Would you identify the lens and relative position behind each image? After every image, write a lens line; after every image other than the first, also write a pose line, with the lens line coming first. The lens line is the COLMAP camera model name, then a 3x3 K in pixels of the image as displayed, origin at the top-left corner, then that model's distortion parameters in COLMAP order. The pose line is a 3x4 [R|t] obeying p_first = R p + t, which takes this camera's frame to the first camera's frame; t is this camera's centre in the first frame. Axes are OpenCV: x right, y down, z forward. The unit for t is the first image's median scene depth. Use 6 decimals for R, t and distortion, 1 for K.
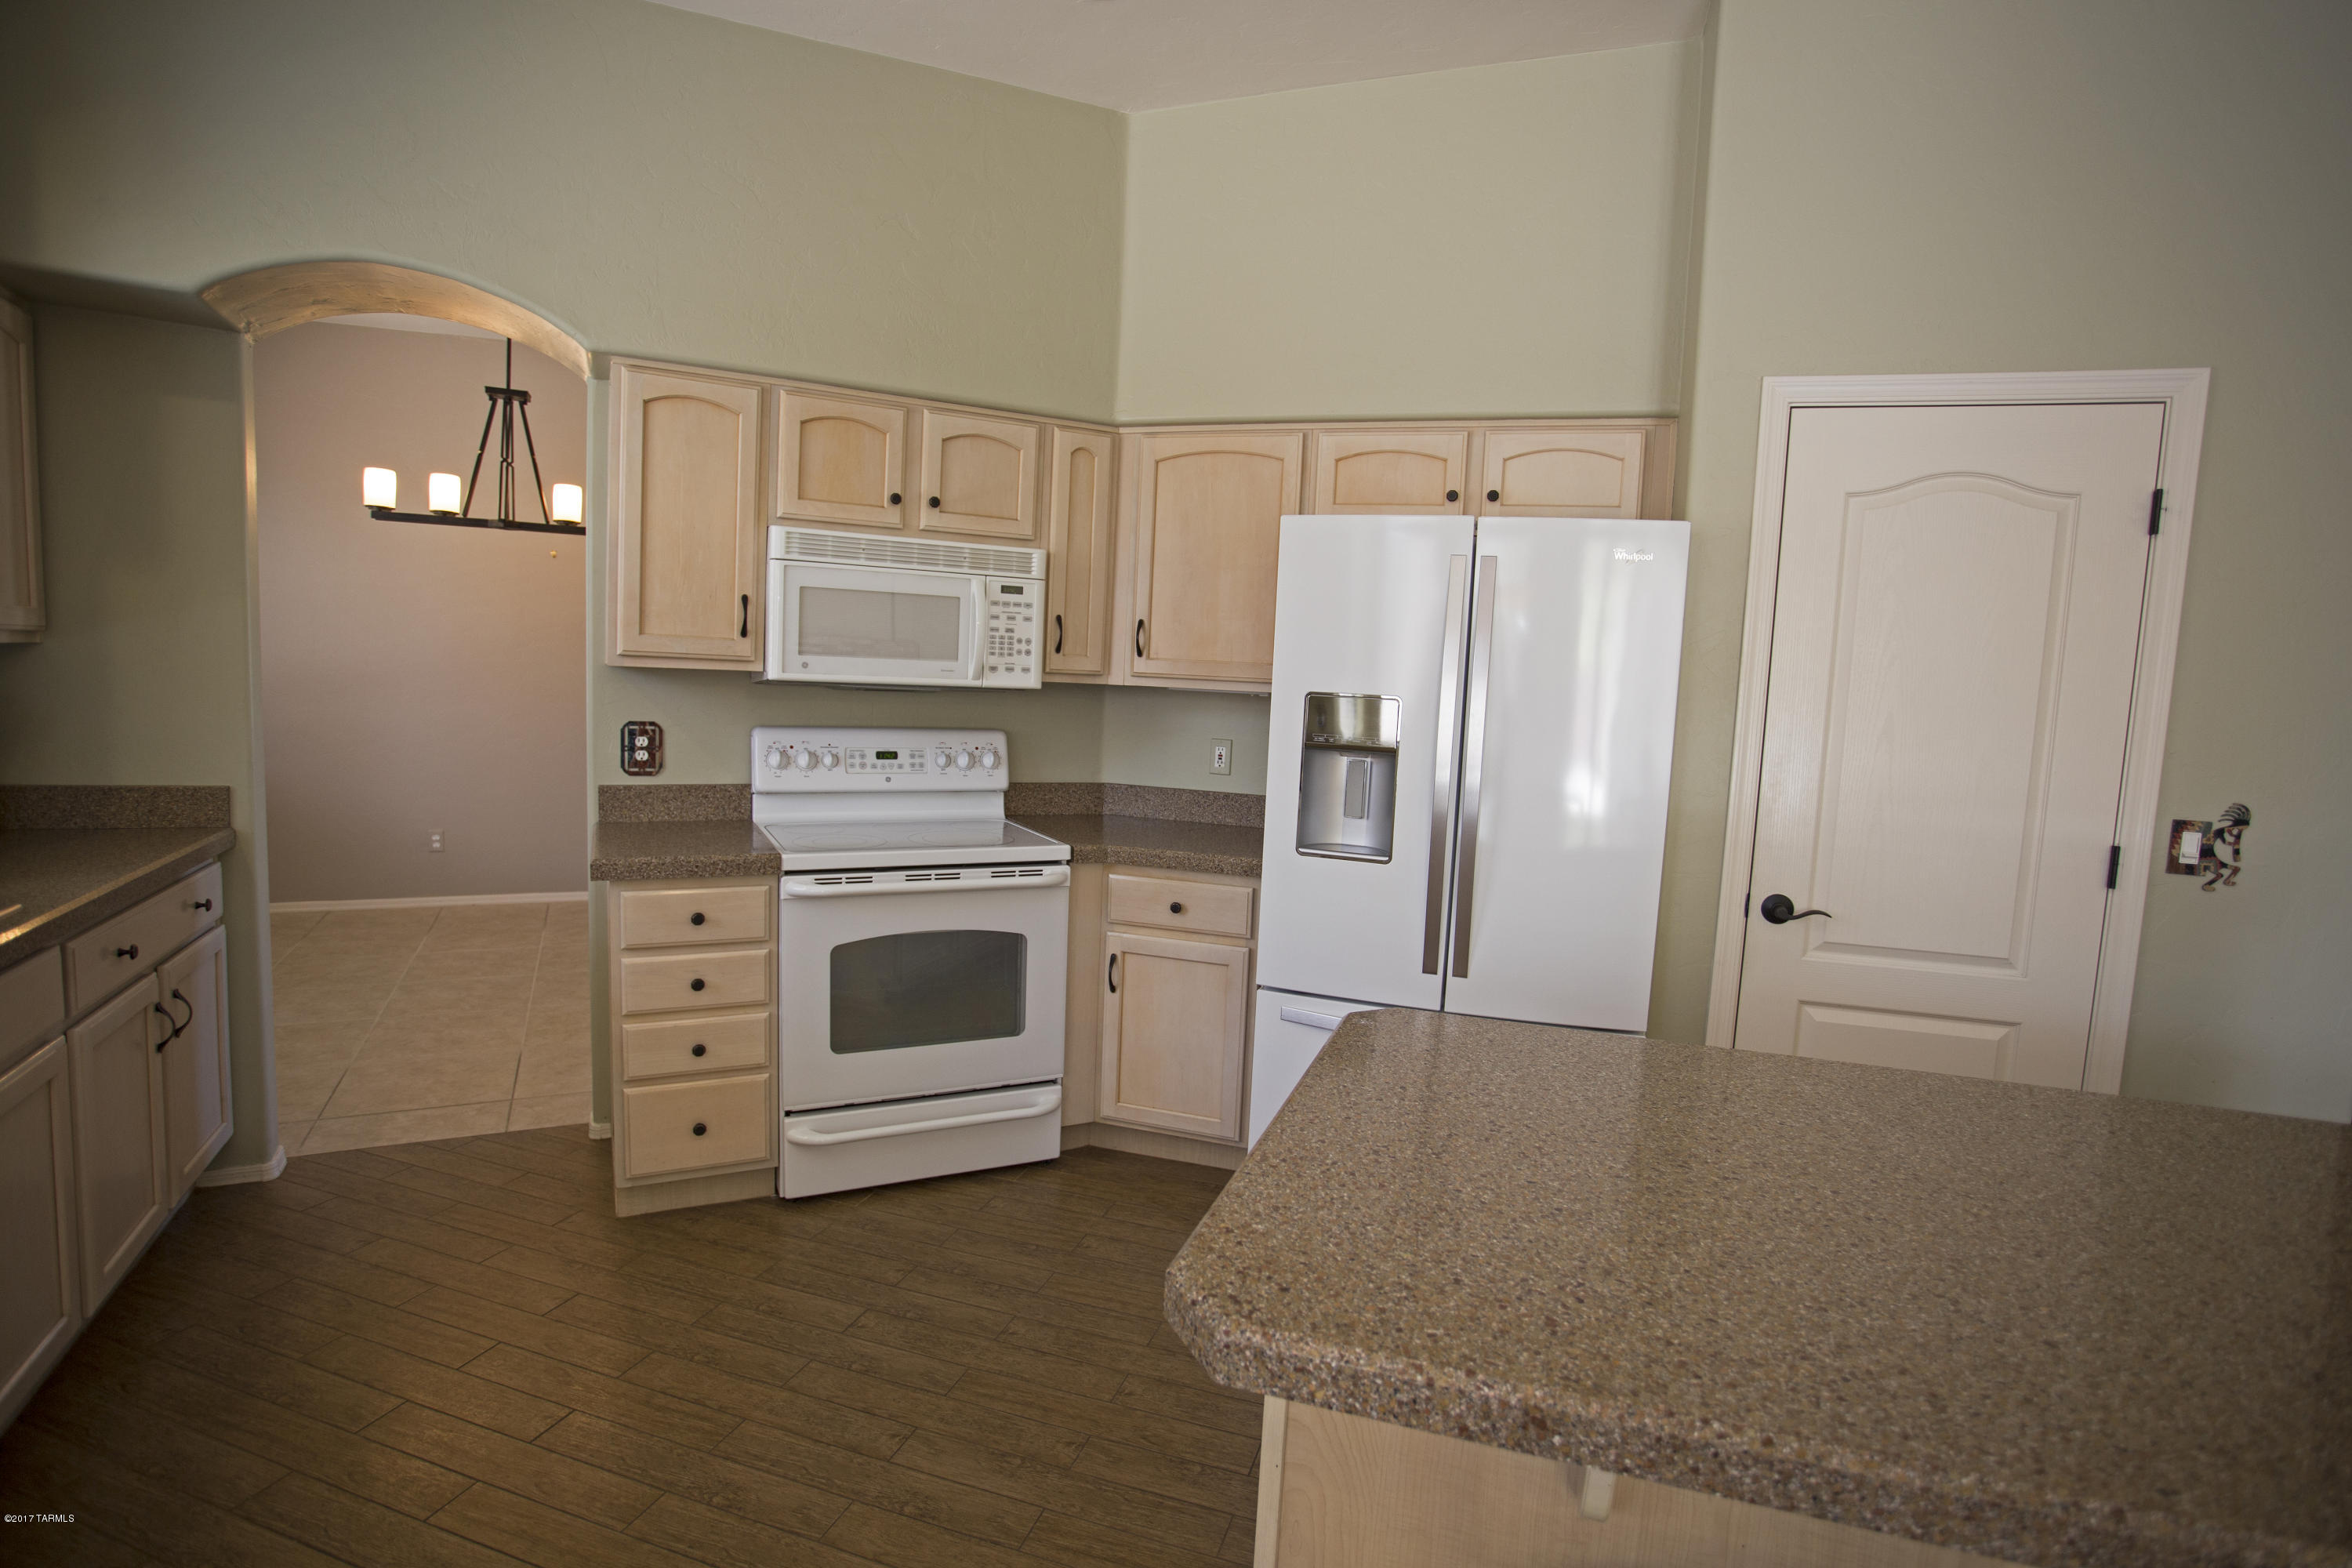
lens RADIAL K [[1149.6, 0, 1185.2], [0, 1149.6, 792.8], [0, 0, 1]] dist [-0.077901, 0.039002]
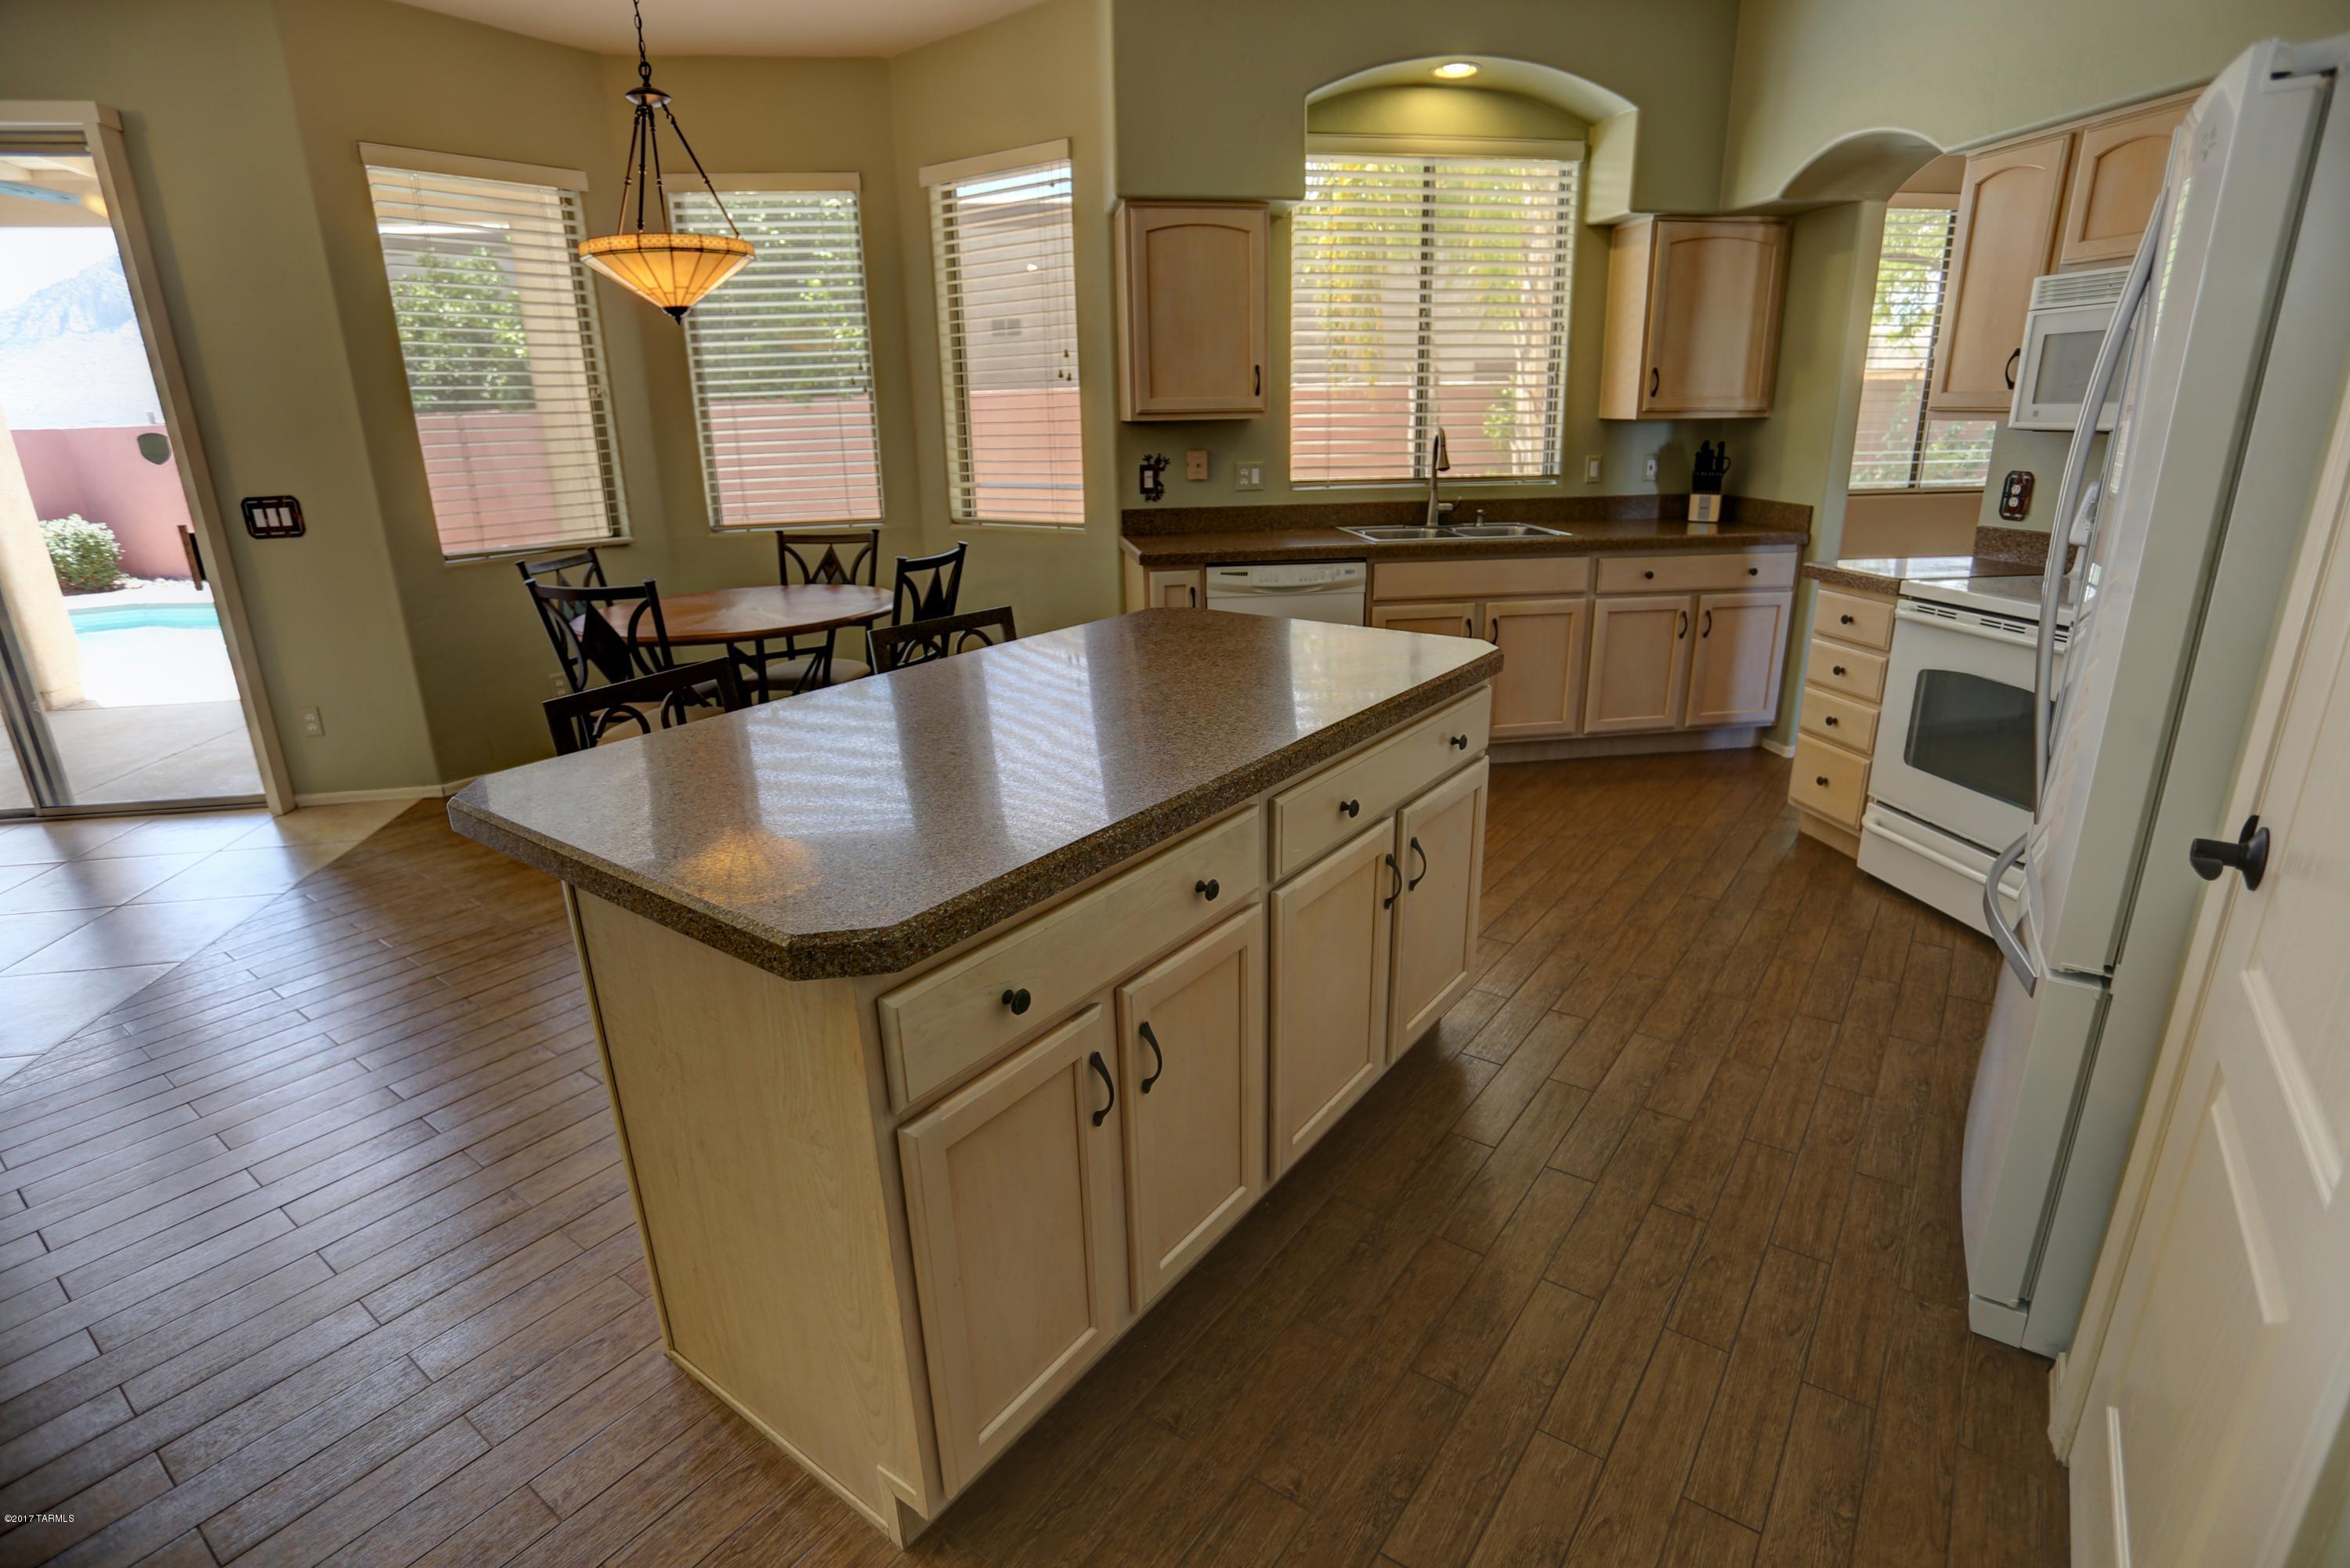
lens RADIAL K [[1148.5, 0, 1184.2], [0, 1148.5, 792.8], [0, 0, 1]] dist [-0.077901, 0.039002]
pose [[-0.297537, 0.263060, -0.917753, 0.915255], [-0.091220, 0.949059, 0.301607, -0.016965], [0.950343, 0.173456, -0.258383, 0.572837]]
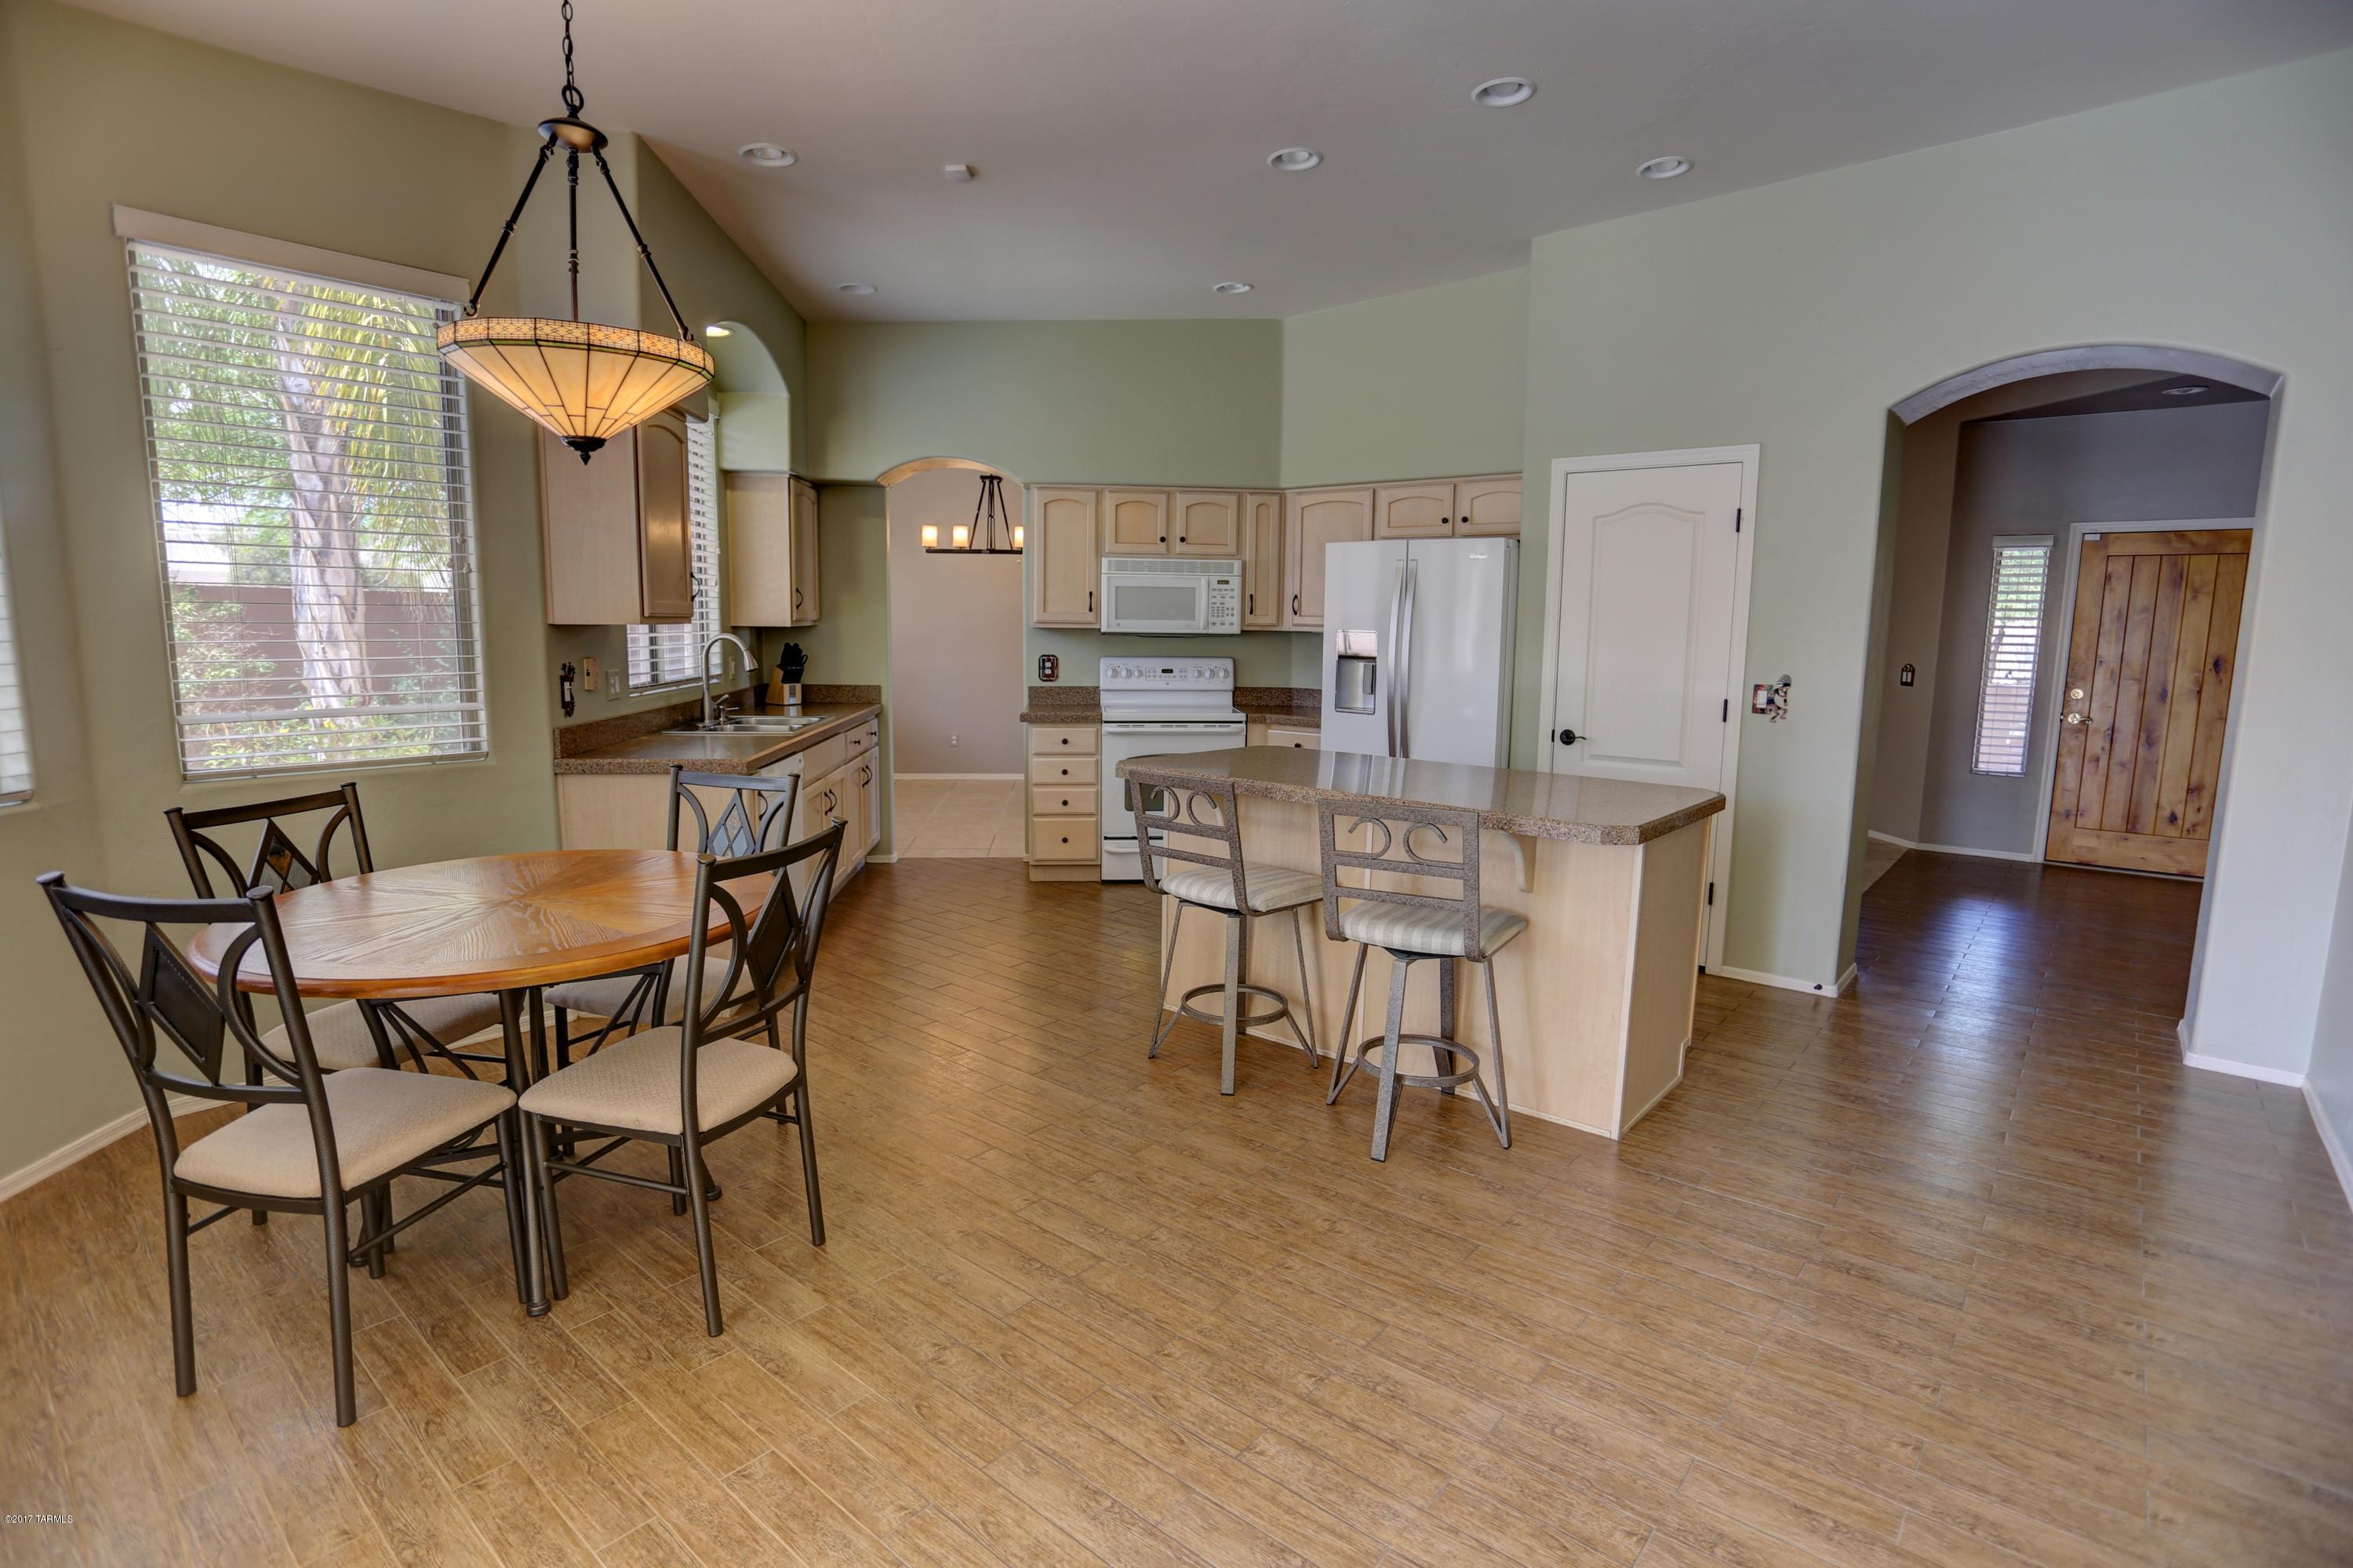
lens RADIAL K [[1150.1, 0, 1185.7], [0, 1150.1, 792.8], [0, 0, 1]] dist [-0.077901, 0.039002]
pose [[0.927533, 0.022310, -0.373074, 0.547349], [-0.009604, 0.999310, 0.035884, 0.113275], [0.373617, -0.029700, 0.927107, -0.865212]]
